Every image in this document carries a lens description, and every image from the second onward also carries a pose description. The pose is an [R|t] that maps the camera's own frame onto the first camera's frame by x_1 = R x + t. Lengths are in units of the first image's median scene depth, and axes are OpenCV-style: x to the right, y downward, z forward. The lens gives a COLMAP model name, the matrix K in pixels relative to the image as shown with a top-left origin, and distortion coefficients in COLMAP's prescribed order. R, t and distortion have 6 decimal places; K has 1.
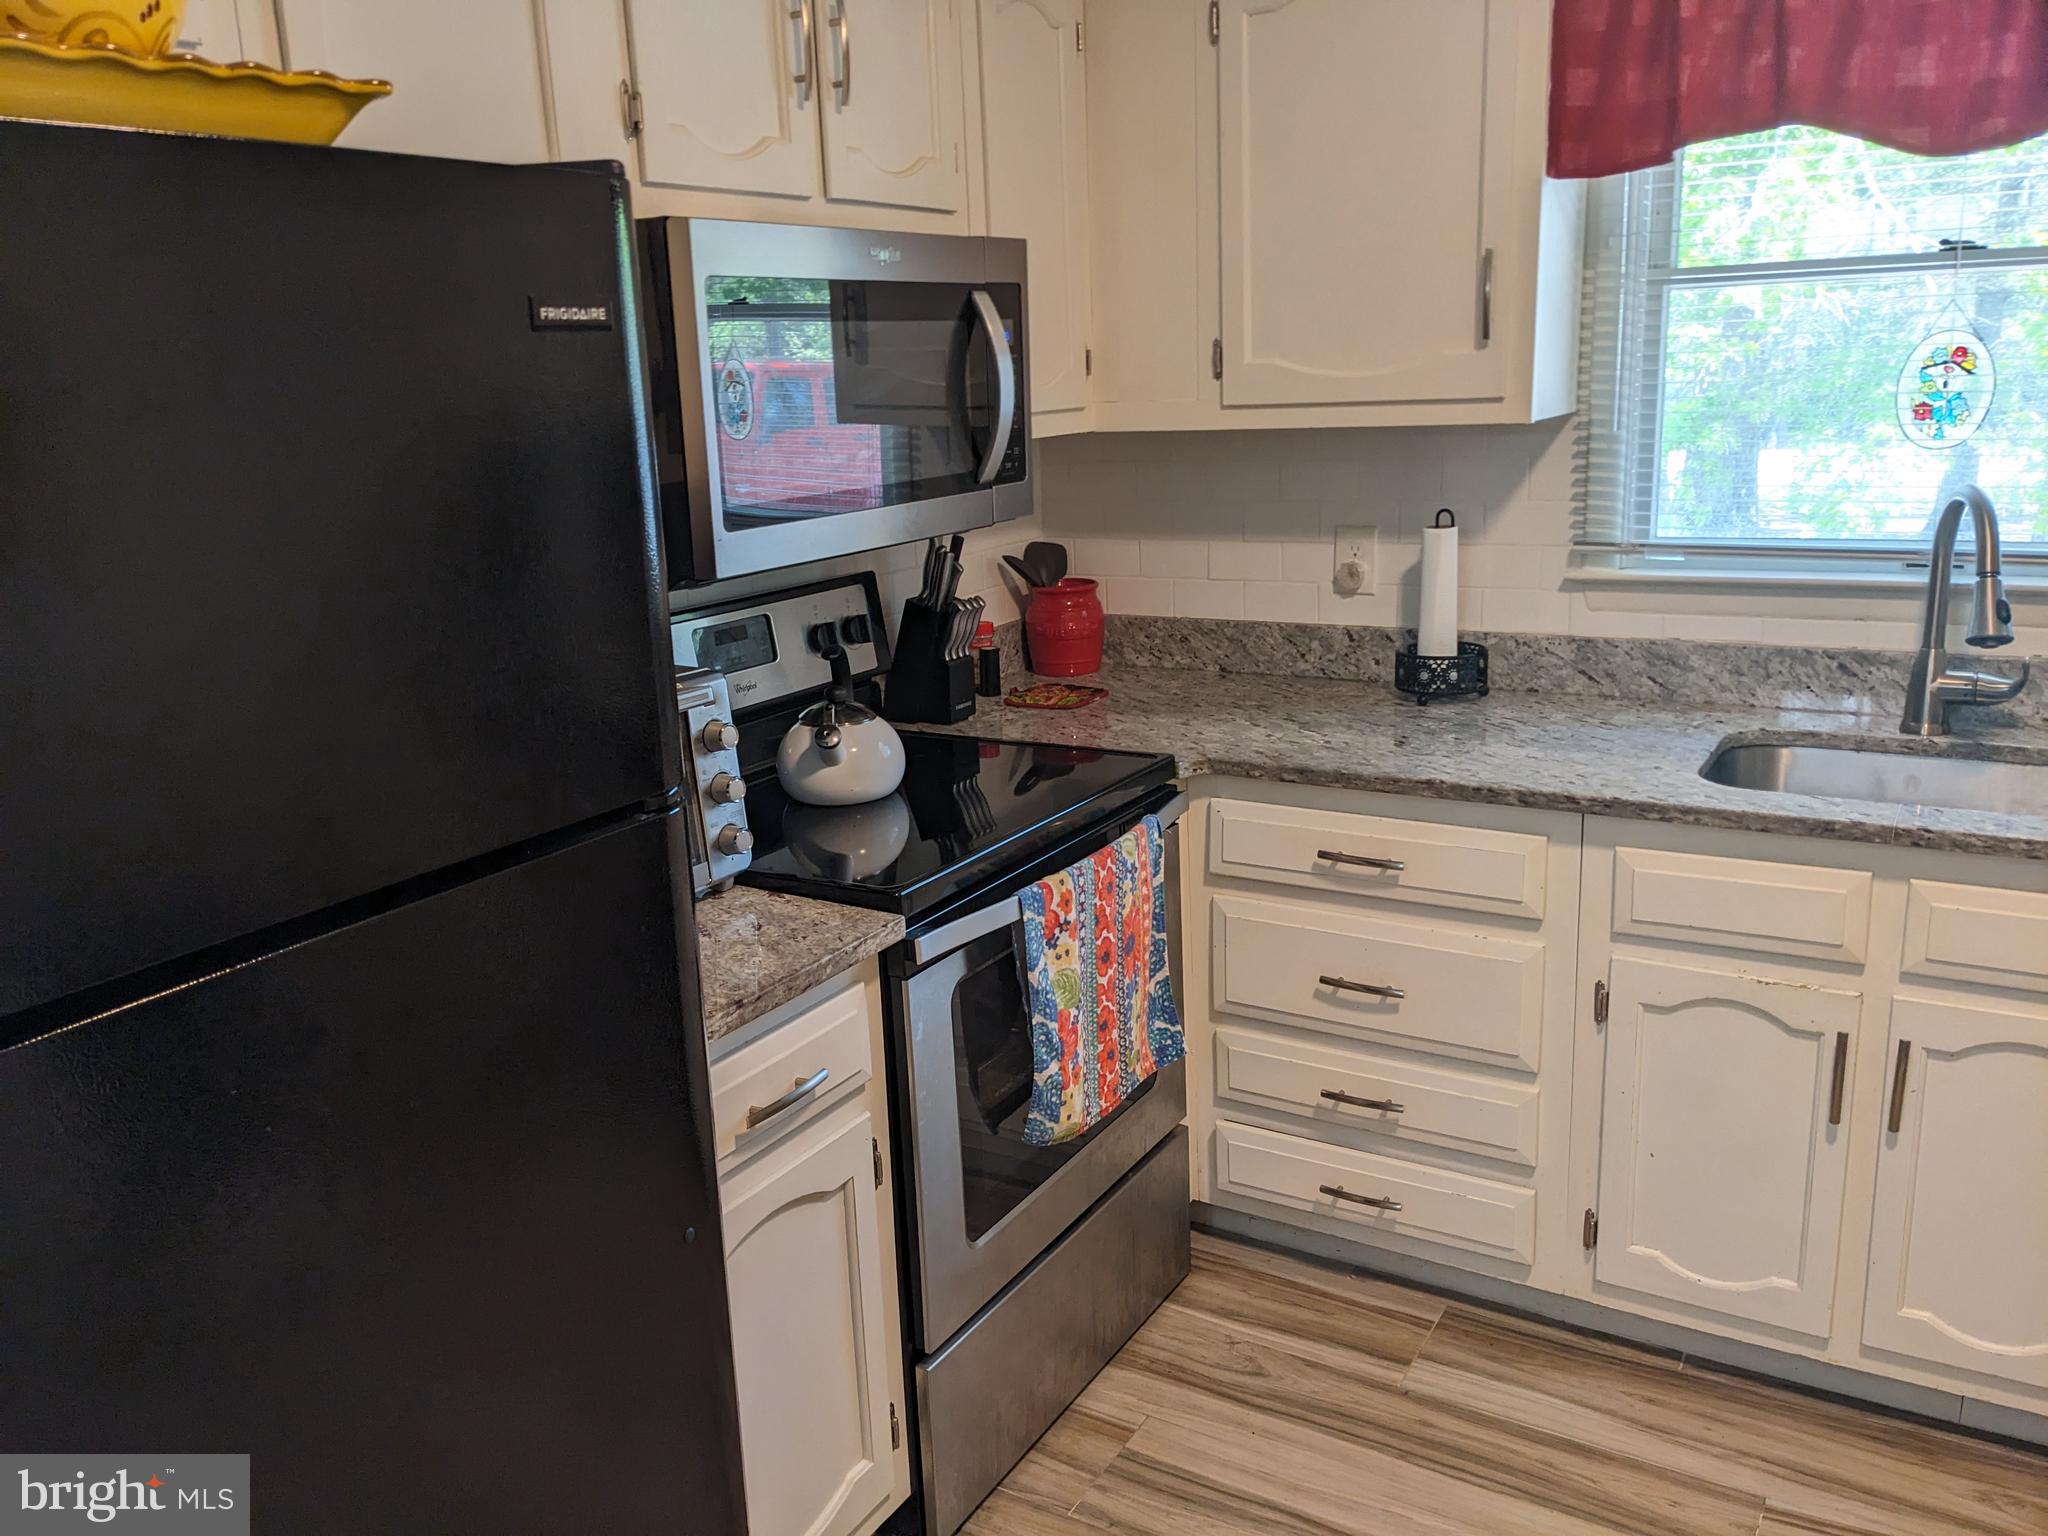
lens RADIAL K [[1605.9, 0, 1014.1], [0, 1605.9, 776.6], [0, 0, 1]] dist [0.060353, -0.093451]
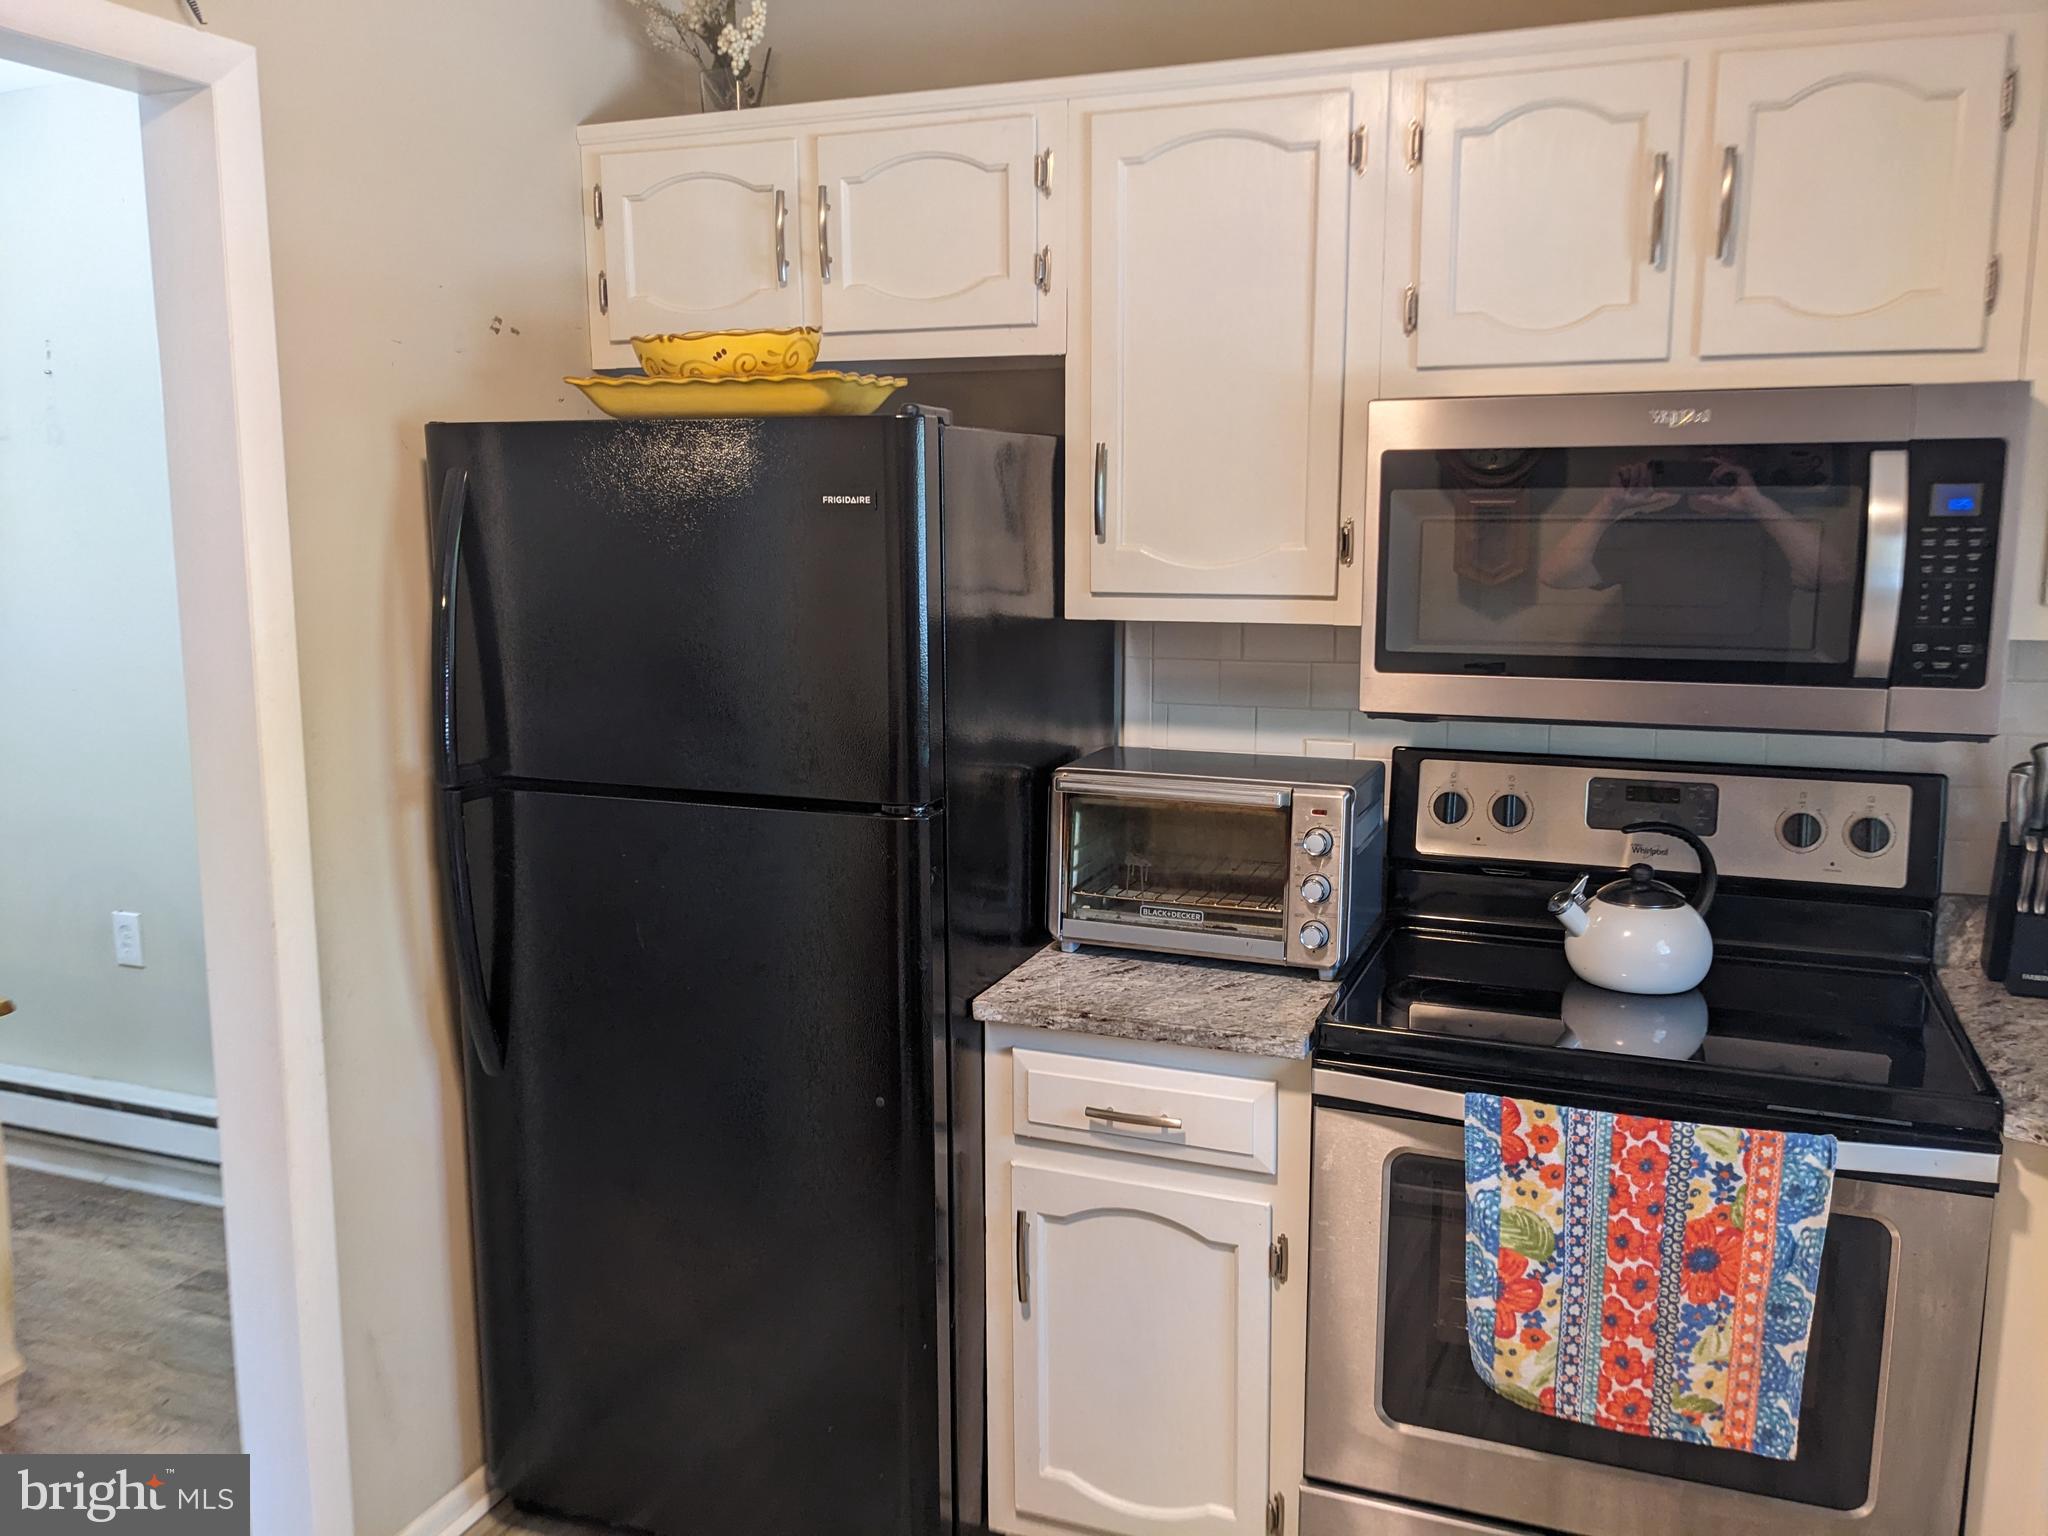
lens RADIAL K [[1605.9, 0, 1024.7], [0, 1605.9, 766.5], [0, 0, 1]] dist [0.060353, -0.093451]
pose [[0.185449, 0.199251, -0.962241, 0.799332], [-0.251345, 0.956271, 0.149574, -0.180119], [0.949966, 0.214116, 0.227420, 0.485734]]
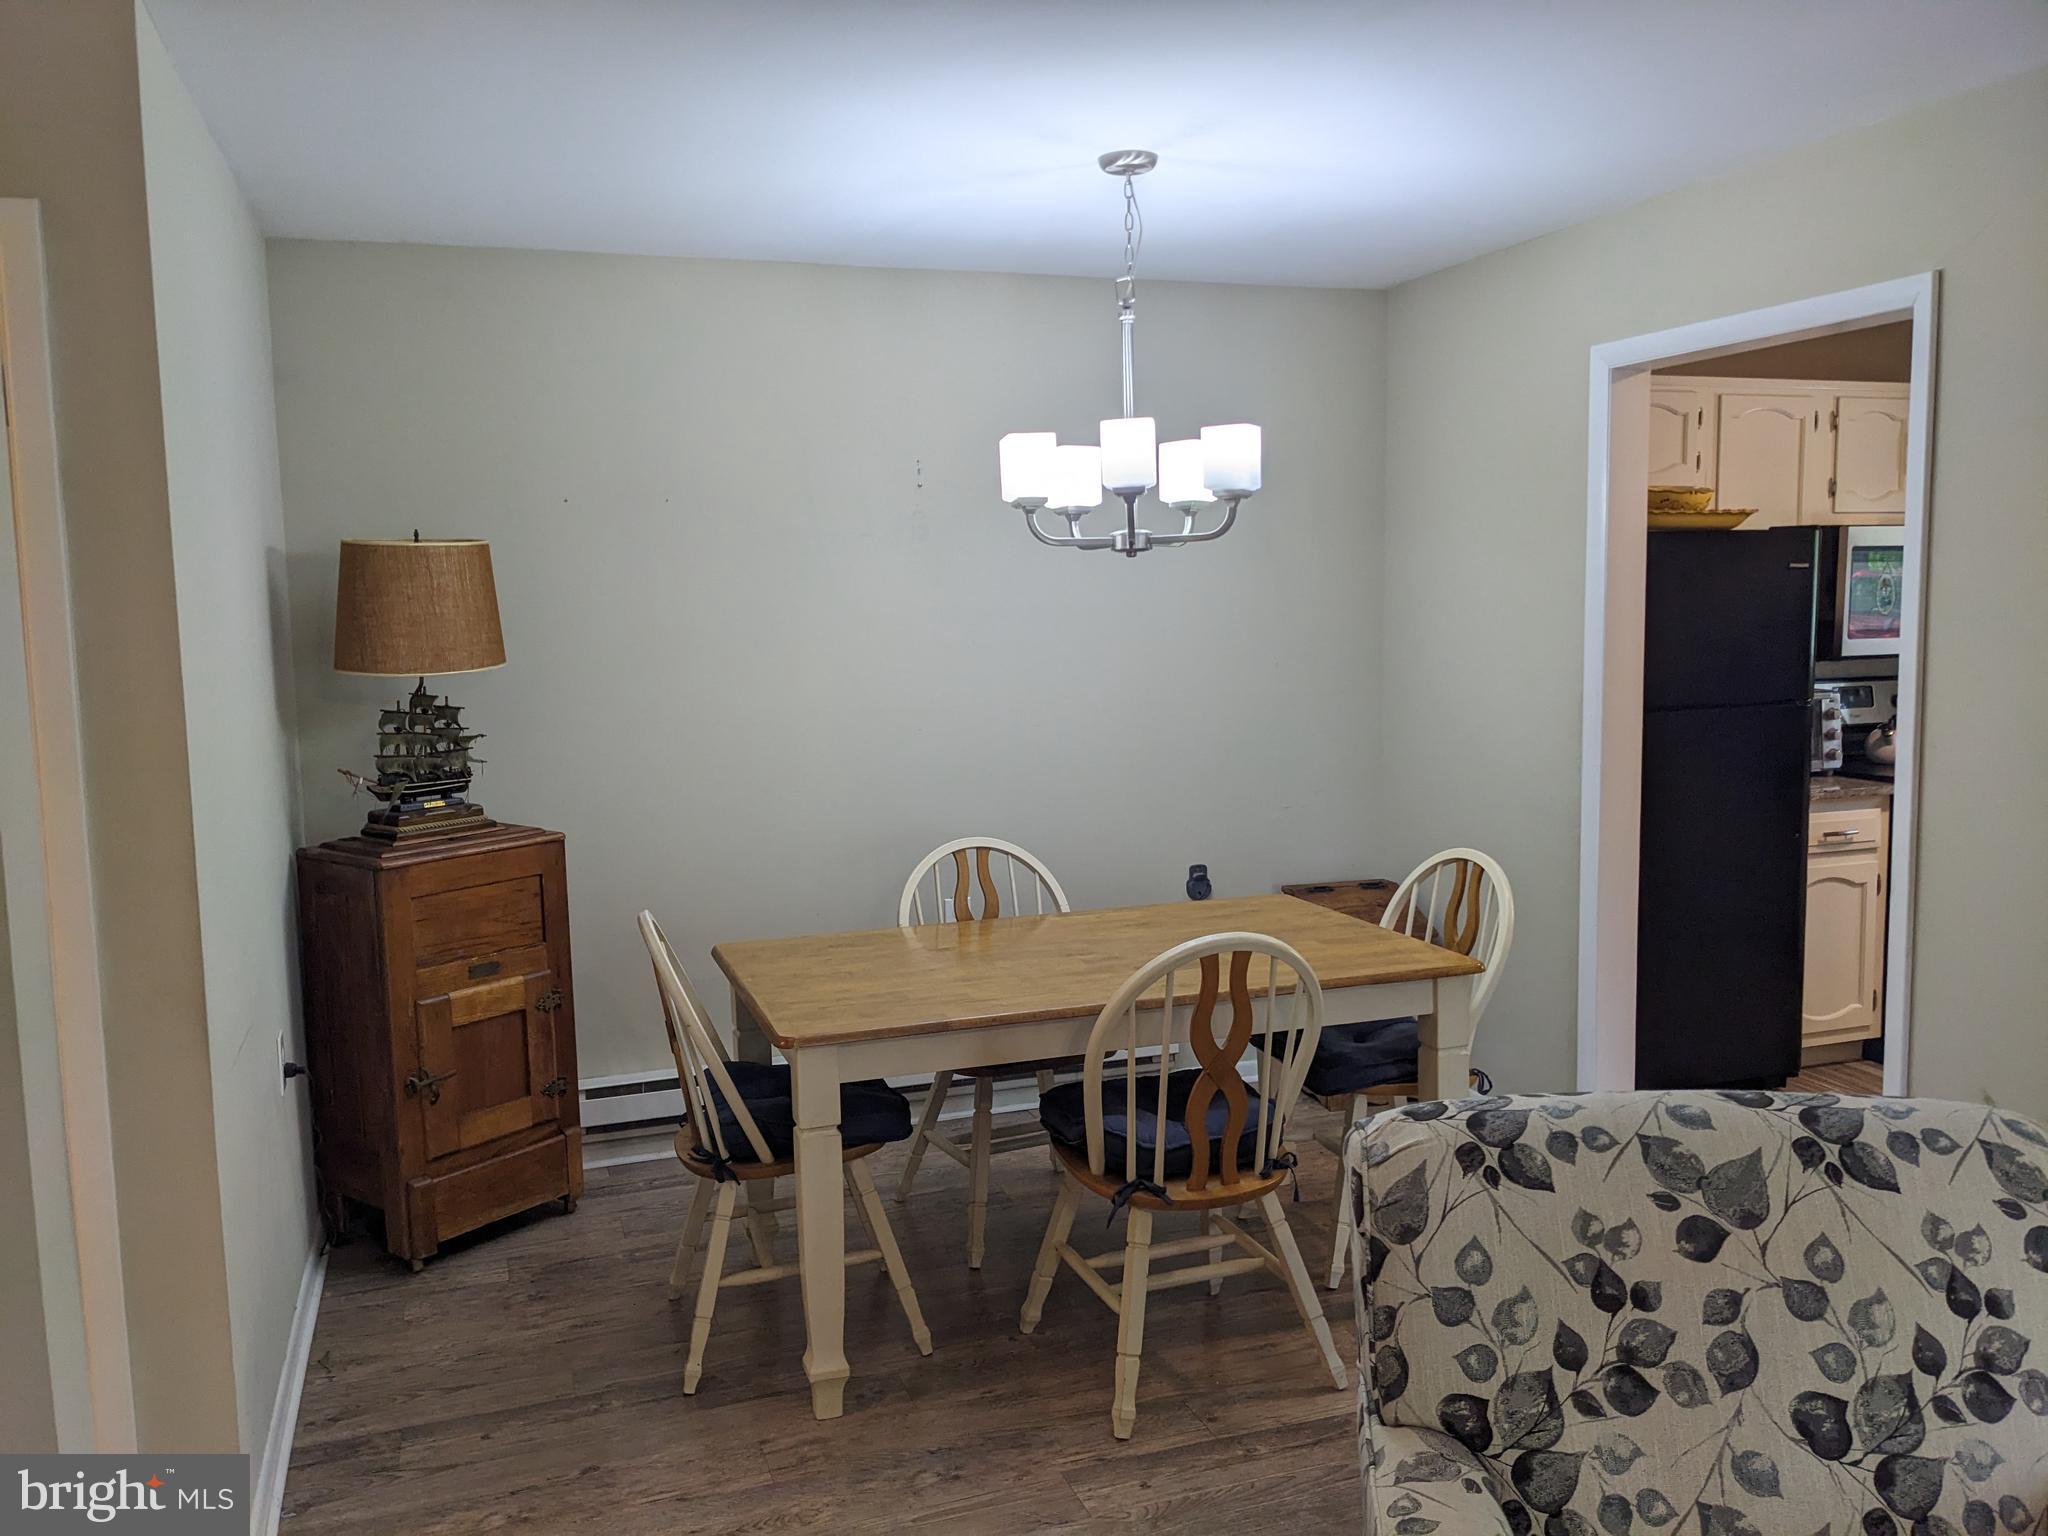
lens RADIAL K [[1605.9, 0, 1022.0], [0, 1605.9, 784.3], [0, 0, 1]] dist [0.060353, -0.093451]
pose [[0.768753, 0.096383, -0.632241, 0.448476], [-0.168297, 0.984223, -0.054594, 0.422937], [0.617005, 0.148373, 0.772846, -1.720302]]
